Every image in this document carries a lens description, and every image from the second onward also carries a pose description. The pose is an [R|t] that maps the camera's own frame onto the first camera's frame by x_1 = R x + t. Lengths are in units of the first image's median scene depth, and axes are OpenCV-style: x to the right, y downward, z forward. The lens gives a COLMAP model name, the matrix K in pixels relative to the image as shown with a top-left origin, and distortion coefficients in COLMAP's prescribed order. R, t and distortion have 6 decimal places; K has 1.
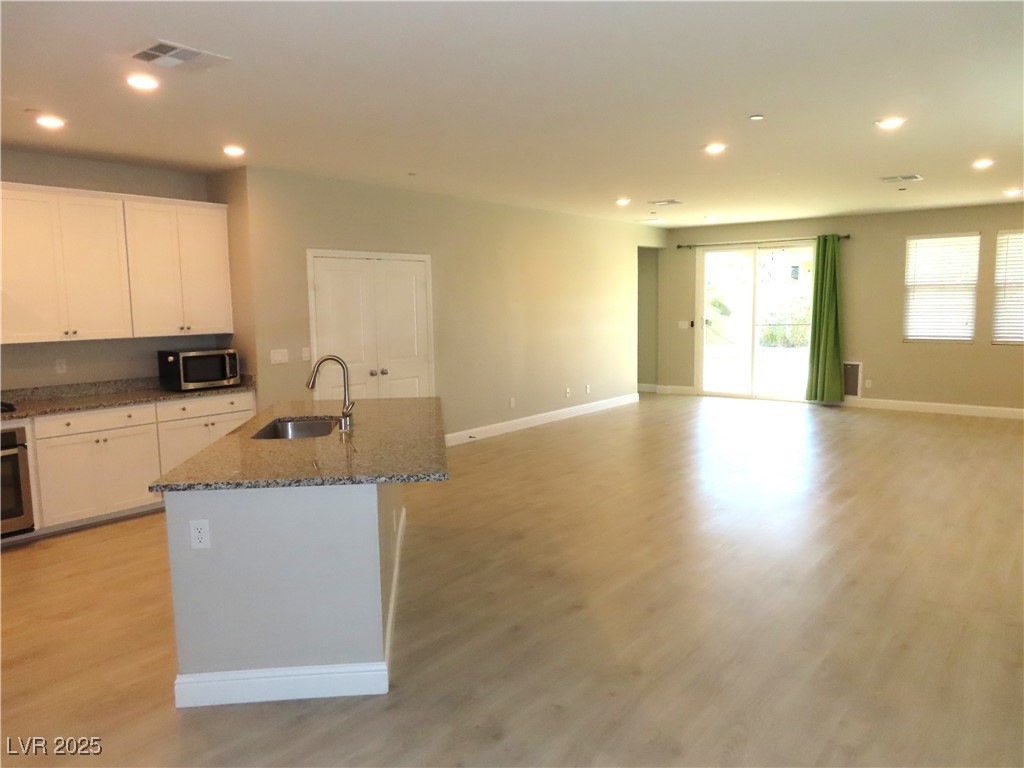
lens RADIAL K [[743.4, 0, 514.1], [0, 743.4, 388.3], [0, 0, 1]] dist [0.002394, 0.008896]
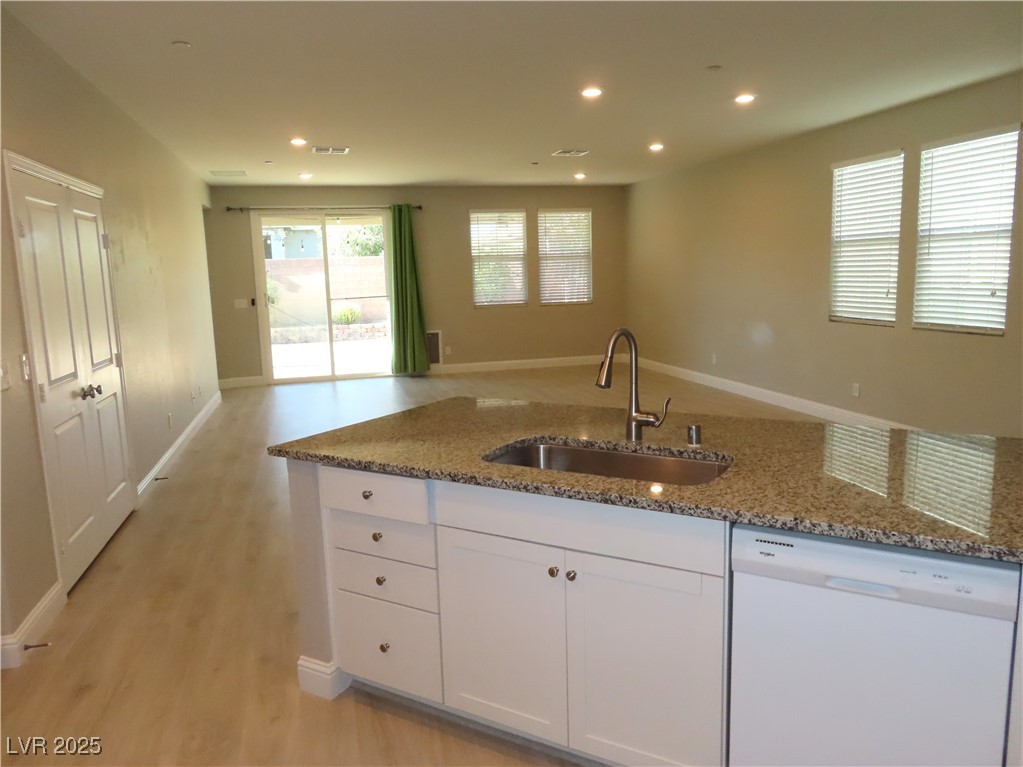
lens RADIAL K [[742.7, 0, 510.4], [0, 742.7, 383.6], [0, 0, 1]] dist [0.002394, 0.008896]
pose [[0.588937, -0.128521, 0.797895, -0.308454], [0.117354, 0.990410, 0.072910, -0.025321], [-0.799614, 0.050697, 0.598371, 0.302586]]
